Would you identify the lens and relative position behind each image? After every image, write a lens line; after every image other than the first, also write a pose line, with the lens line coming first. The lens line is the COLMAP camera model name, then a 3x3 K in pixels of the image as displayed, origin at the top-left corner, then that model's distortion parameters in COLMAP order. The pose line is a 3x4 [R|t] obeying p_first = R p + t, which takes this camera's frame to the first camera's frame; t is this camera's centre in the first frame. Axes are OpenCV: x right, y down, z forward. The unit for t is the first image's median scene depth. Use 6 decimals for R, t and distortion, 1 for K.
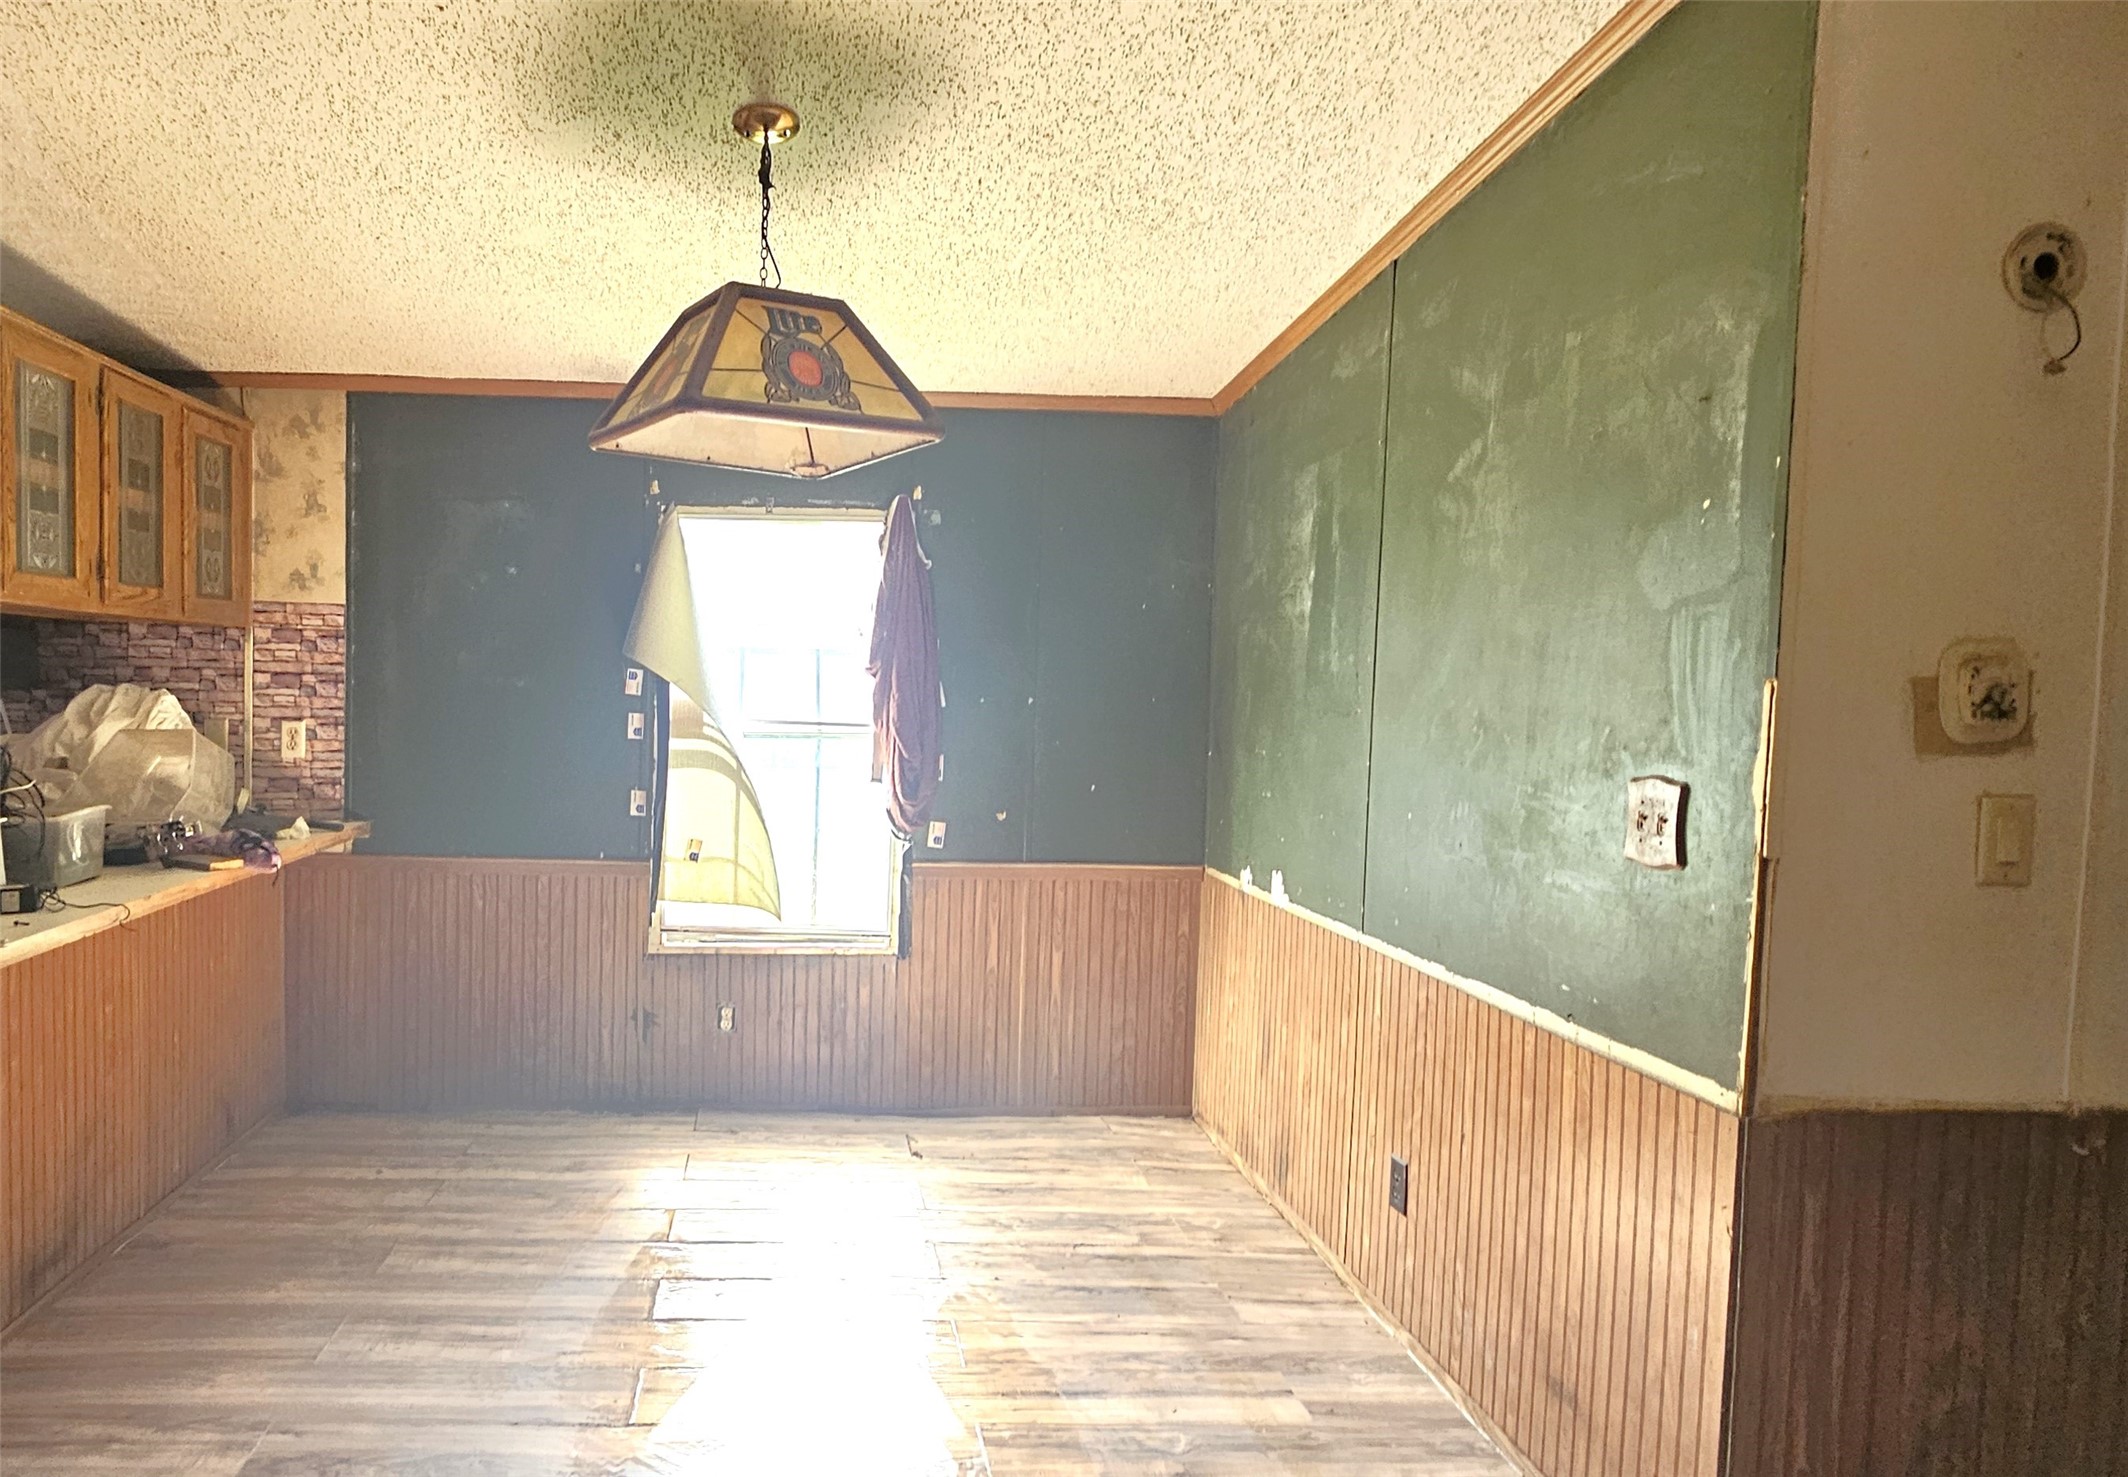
lens RADIAL K [[1123.3, 0, 1062.5], [0, 1123.3, 726.4], [0, 0, 1]] dist [-0.006587, 0.001556]
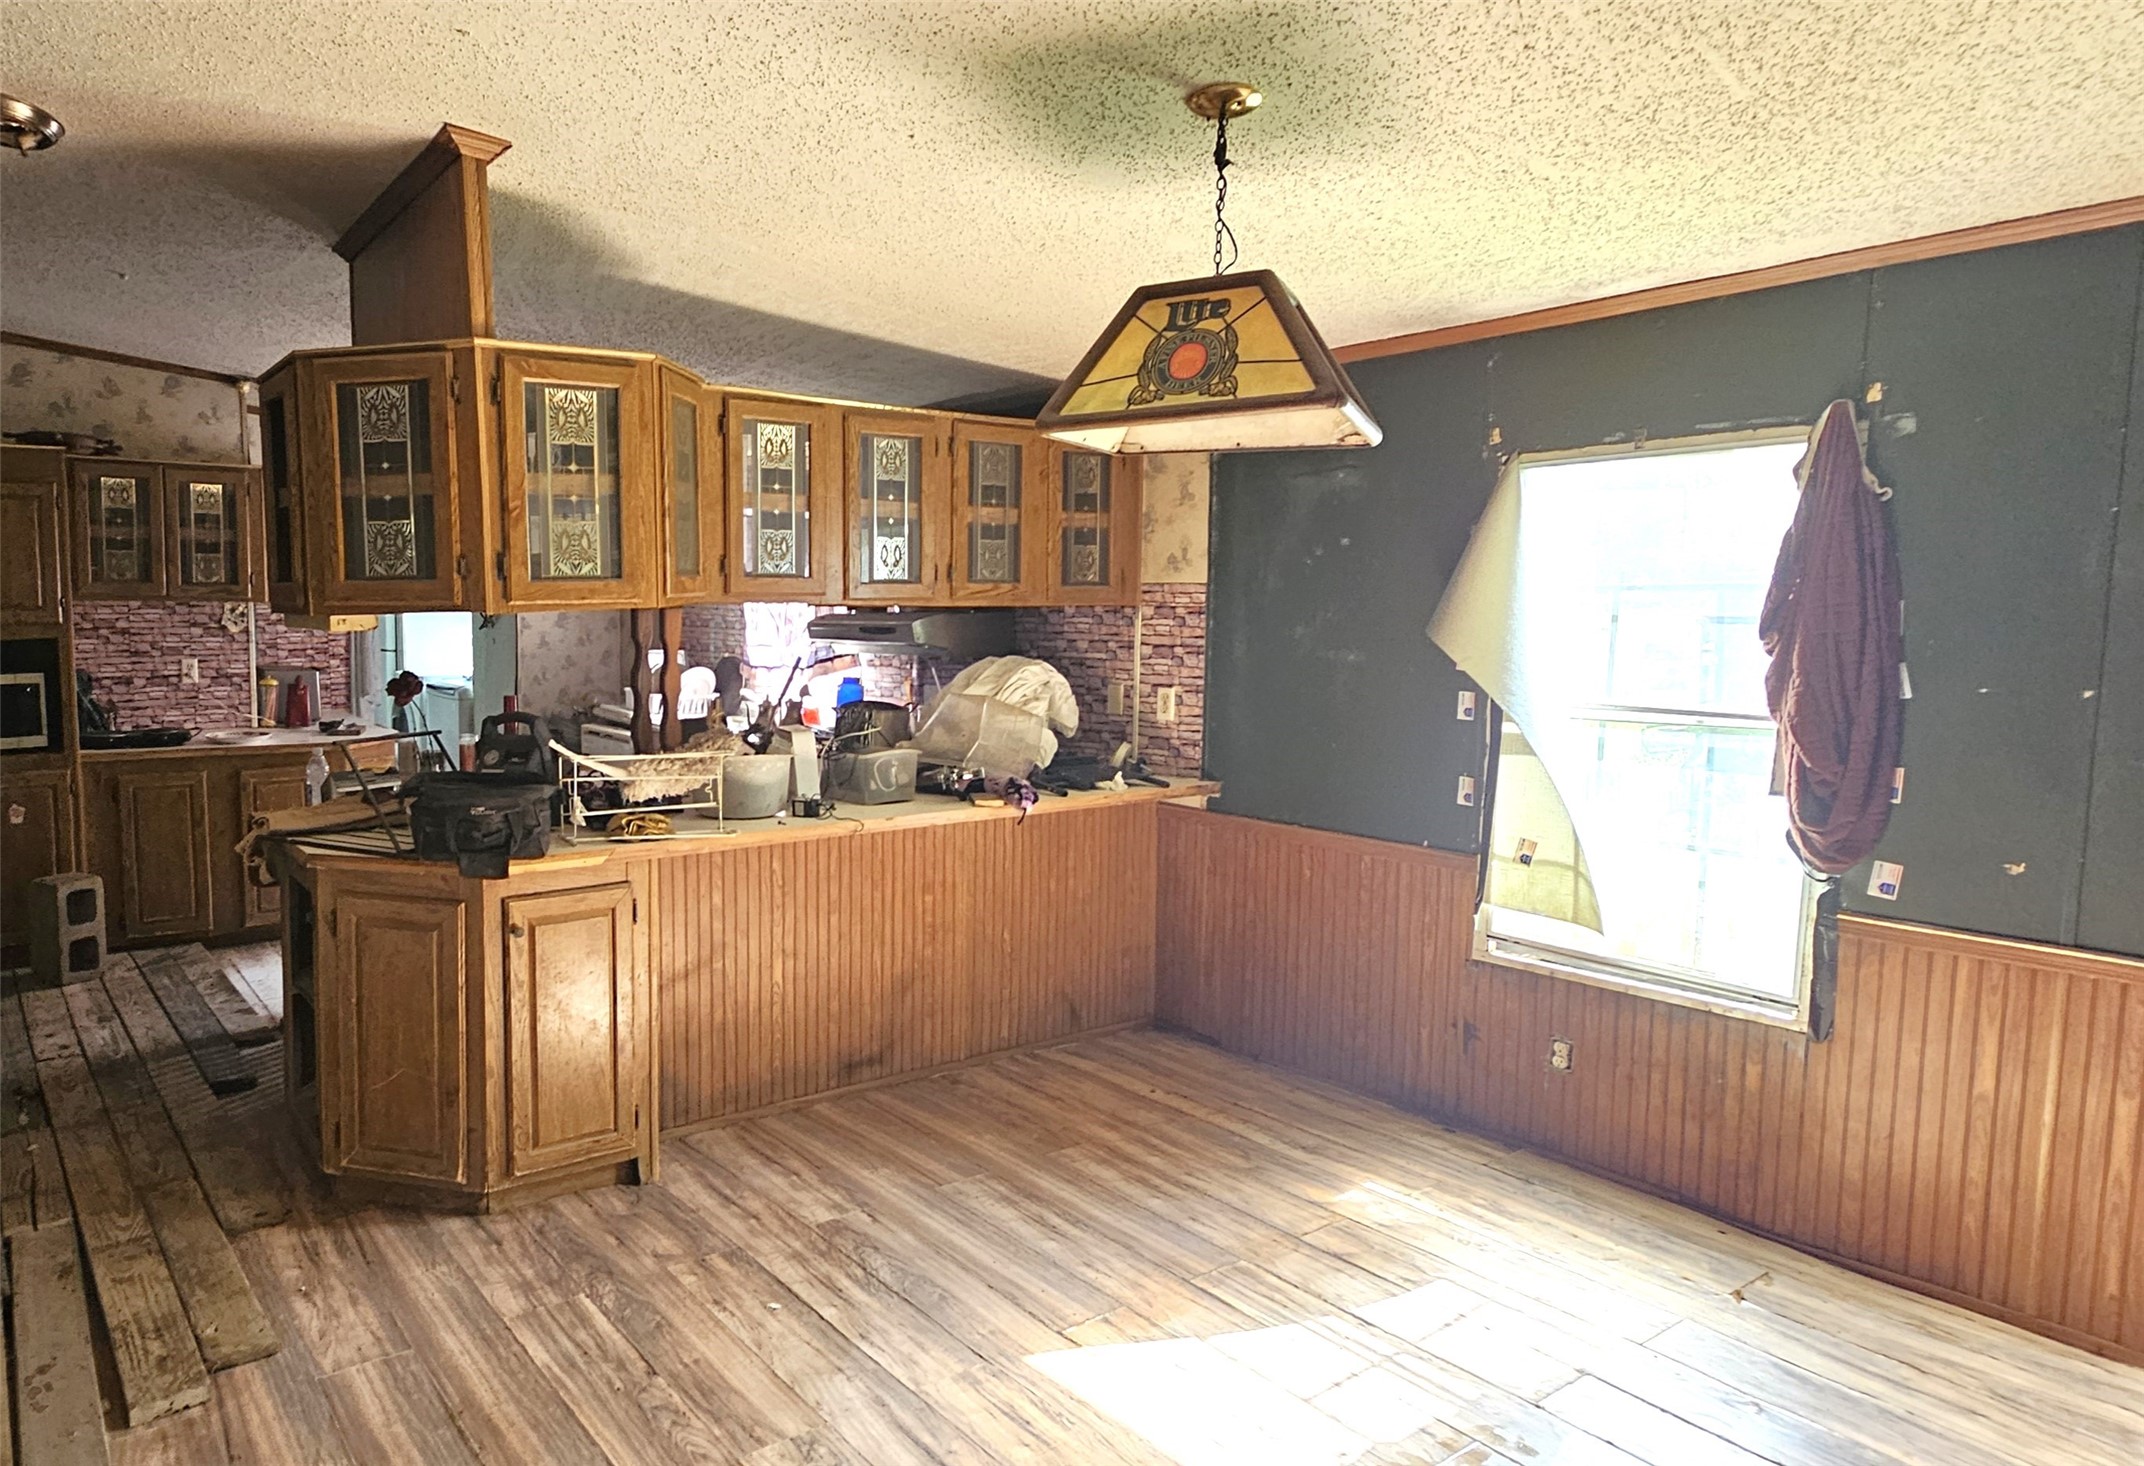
lens RADIAL K [[1380.4, 0, 1070.4], [0, 1380.4, 736.3], [0, 0, 1]] dist [-0.003536, 0.000929]
pose [[0.562572, 0.067359, -0.824000, 0.407127], [-0.037216, 0.997728, 0.056152, -0.030024], [0.825910, -0.000924, 0.563801, 0.128330]]
